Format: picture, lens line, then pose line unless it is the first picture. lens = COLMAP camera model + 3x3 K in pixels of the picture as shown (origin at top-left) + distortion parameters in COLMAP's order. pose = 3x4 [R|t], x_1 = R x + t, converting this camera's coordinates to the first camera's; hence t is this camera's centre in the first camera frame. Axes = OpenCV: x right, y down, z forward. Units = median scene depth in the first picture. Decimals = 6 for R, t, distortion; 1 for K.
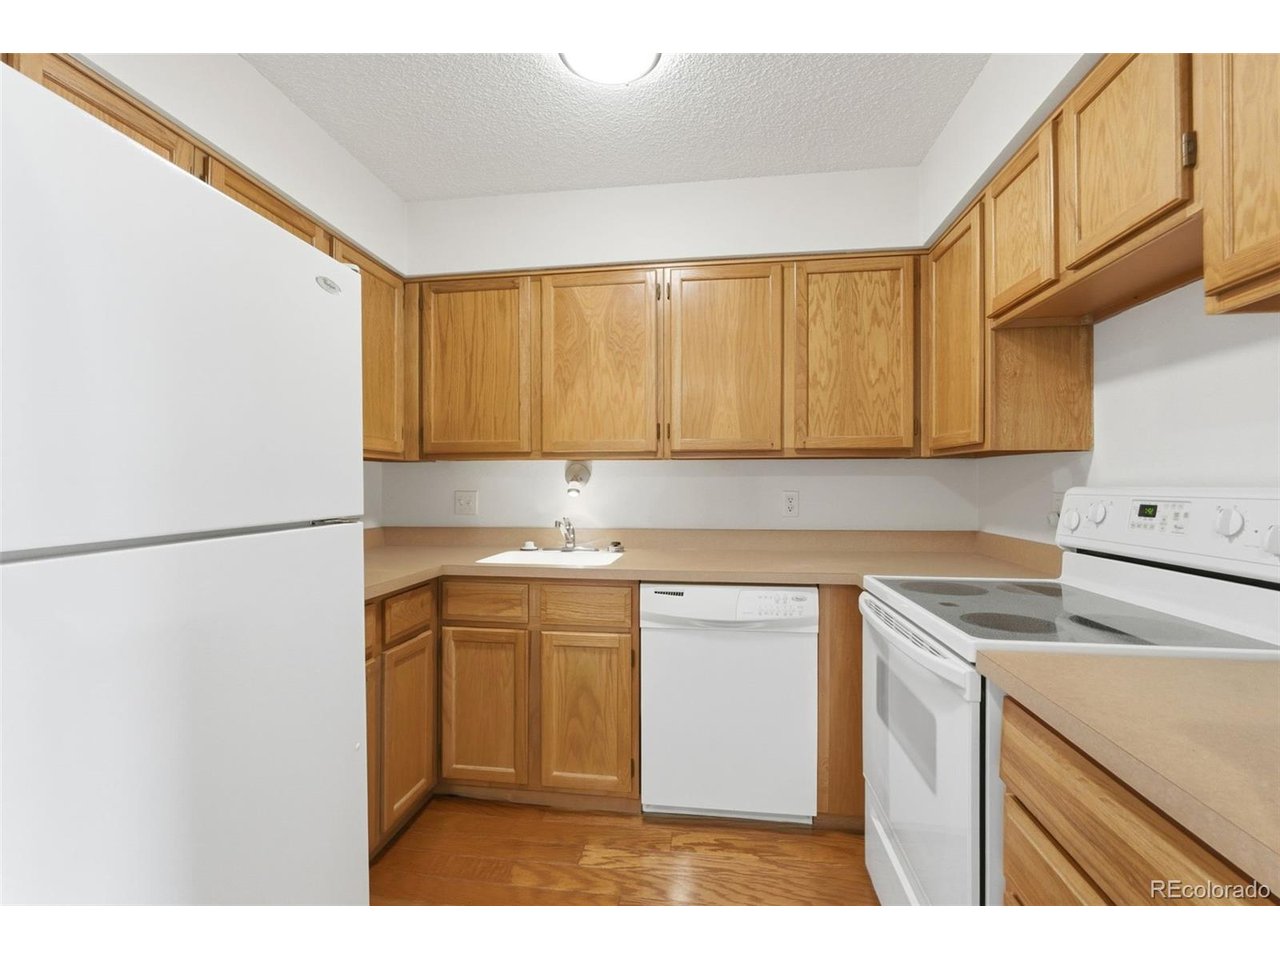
lens RADIAL K [[564.6, 0, 642.2], [0, 564.6, 481.3], [0, 0, 1]] dist [-0.015634, 0.005071]
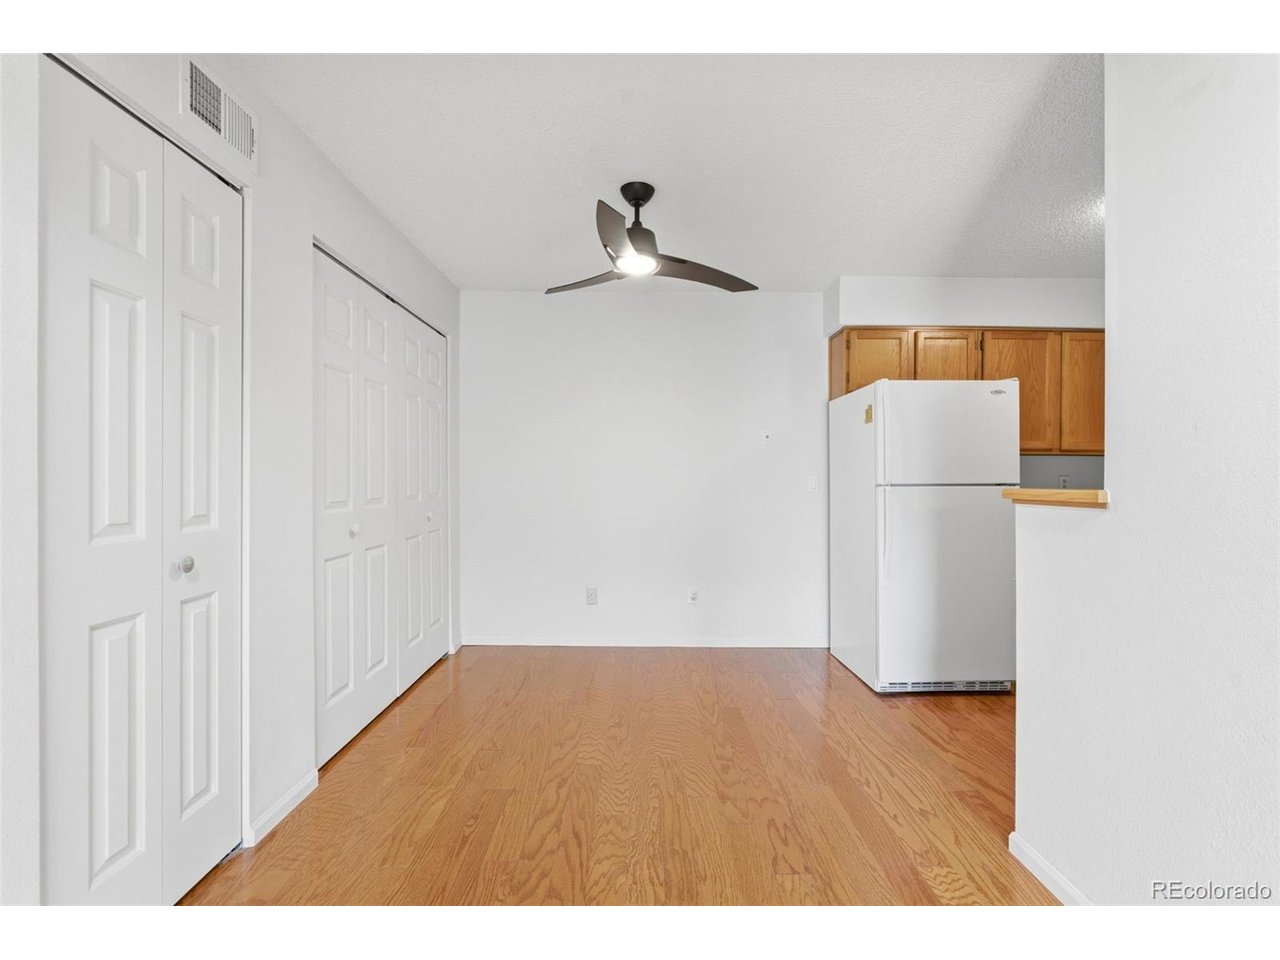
lens RADIAL K [[564.6, 0, 637.4], [0, 564.6, 478.6], [0, 0, 1]] dist [-0.015634, 0.005071]
pose [[0.136539, 0.004593, -0.990624, 1.034512], [0.001780, 0.999986, 0.004882, 0.016335], [0.990633, -0.002430, 0.136529, -0.574815]]
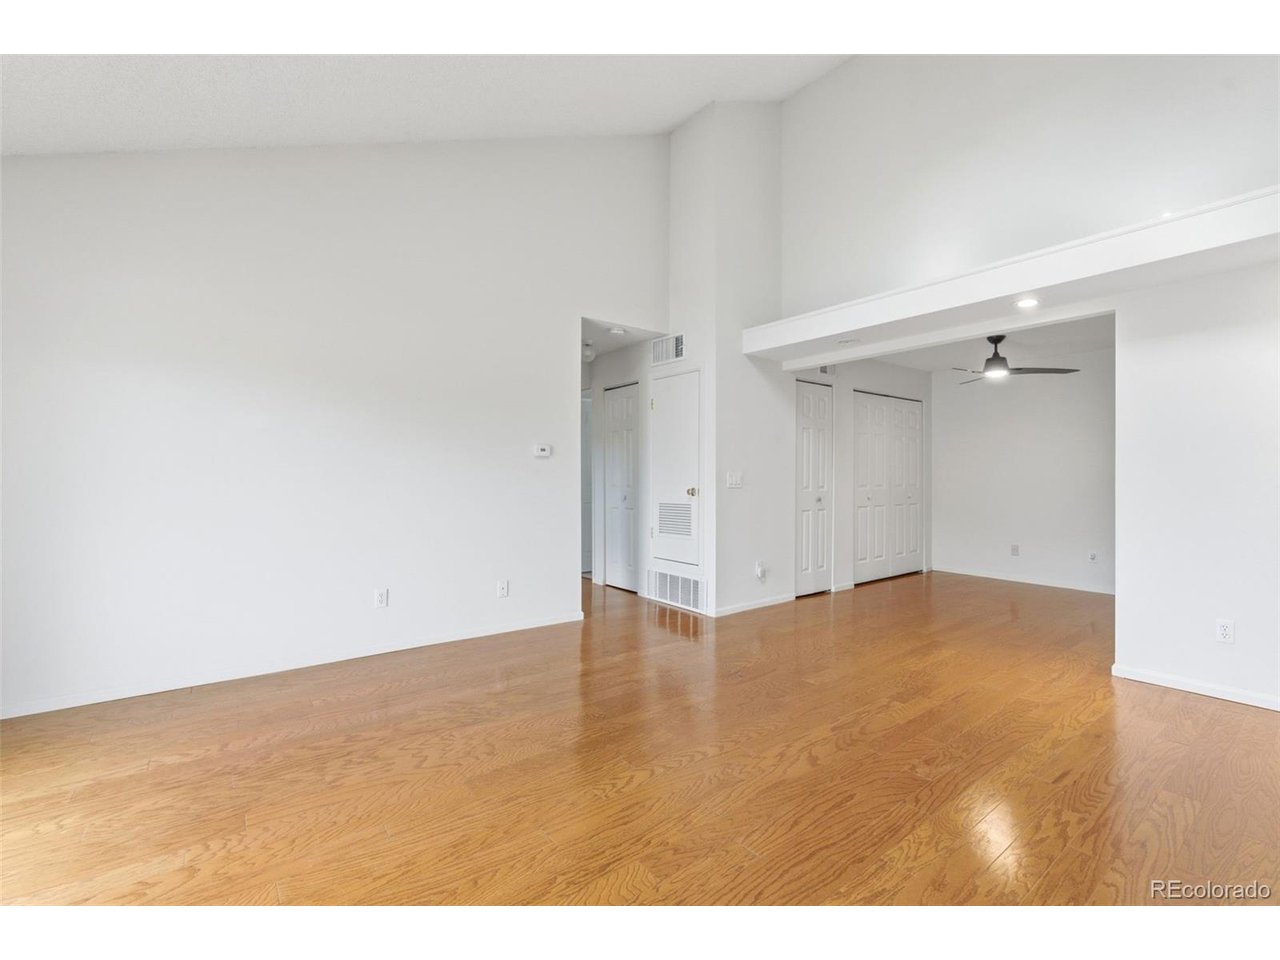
lens RADIAL K [[564.6, 0, 643.3], [0, 564.6, 478.1], [0, 0, 1]] dist [-0.015634, 0.005071]
pose [[-0.697453, -0.005812, -0.716607, 2.792392], [-0.002075, 0.999979, -0.006090, 0.051303], [0.716627, -0.002760, -0.697451, 0.236204]]
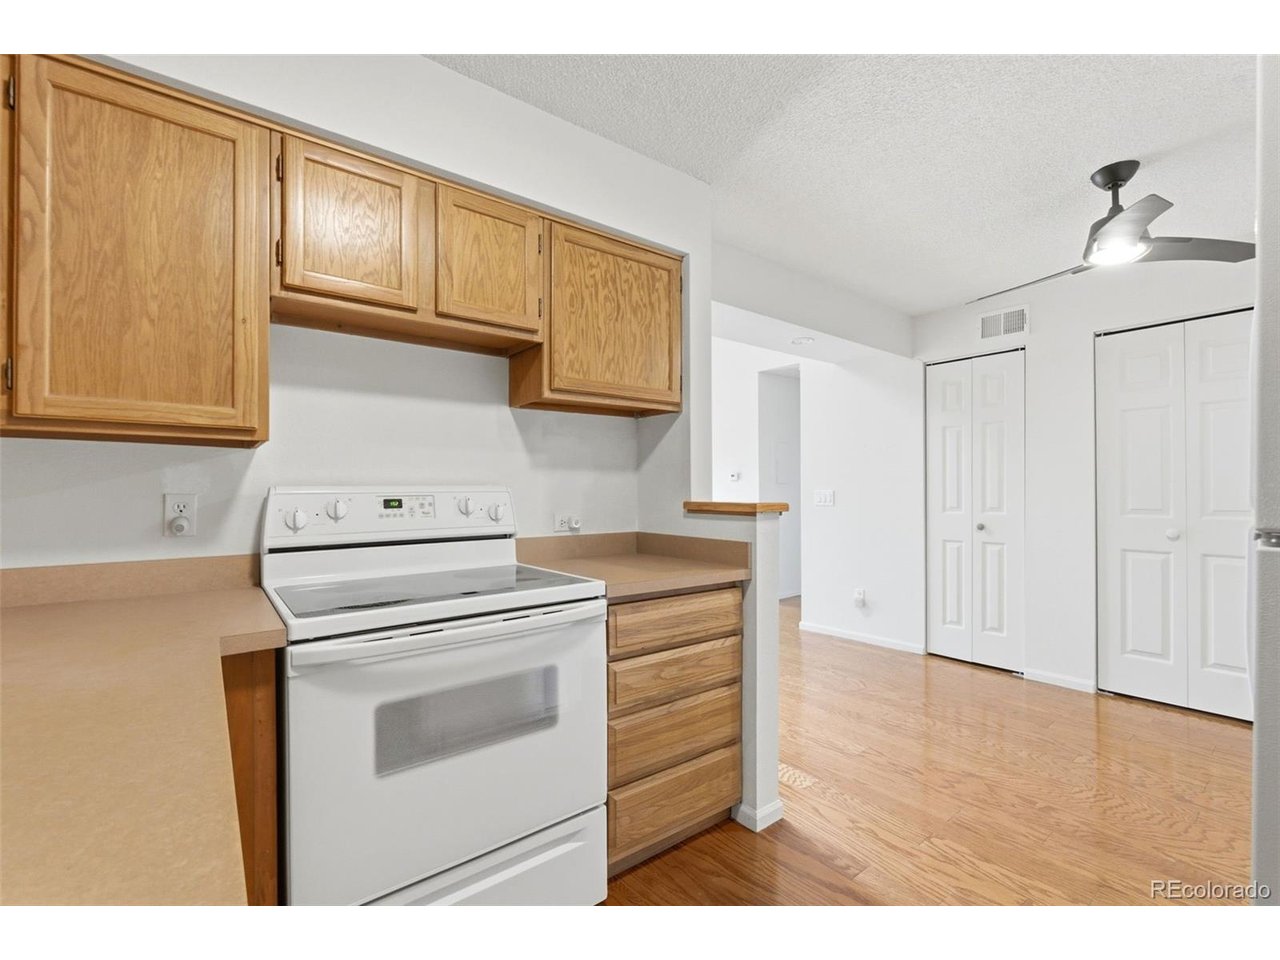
lens RADIAL K [[564.6, 0, 641.2], [0, 564.6, 487.8], [0, 0, 1]] dist [-0.015634, 0.005071]
pose [[-0.720751, 0.006082, 0.693167, -0.295363], [0.002265, 0.999977, -0.006420, 0.017008], [-0.693190, -0.003057, -0.720748, 1.053972]]
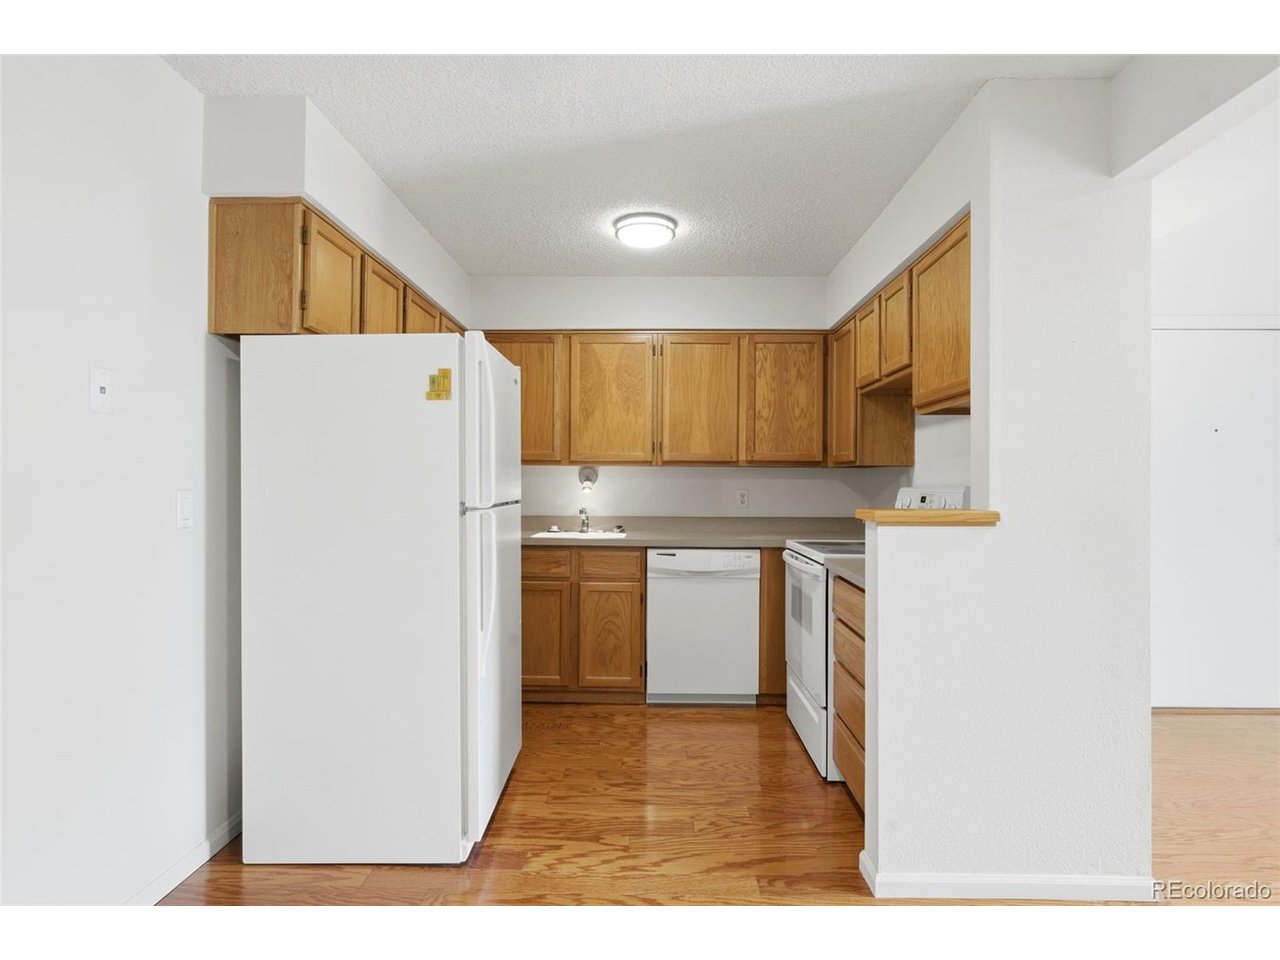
lens RADIAL K [[680.9, 0, 644.3], [0, 680.9, 477.5], [0, 0, 1]] dist [-0.001987, 0.000936]
pose [[0.992799, 0.007599, 0.119547, -0.233654], [-0.007211, 0.999967, -0.003683, -0.005489], [-0.119571, 0.002795, 0.992822, -0.834183]]
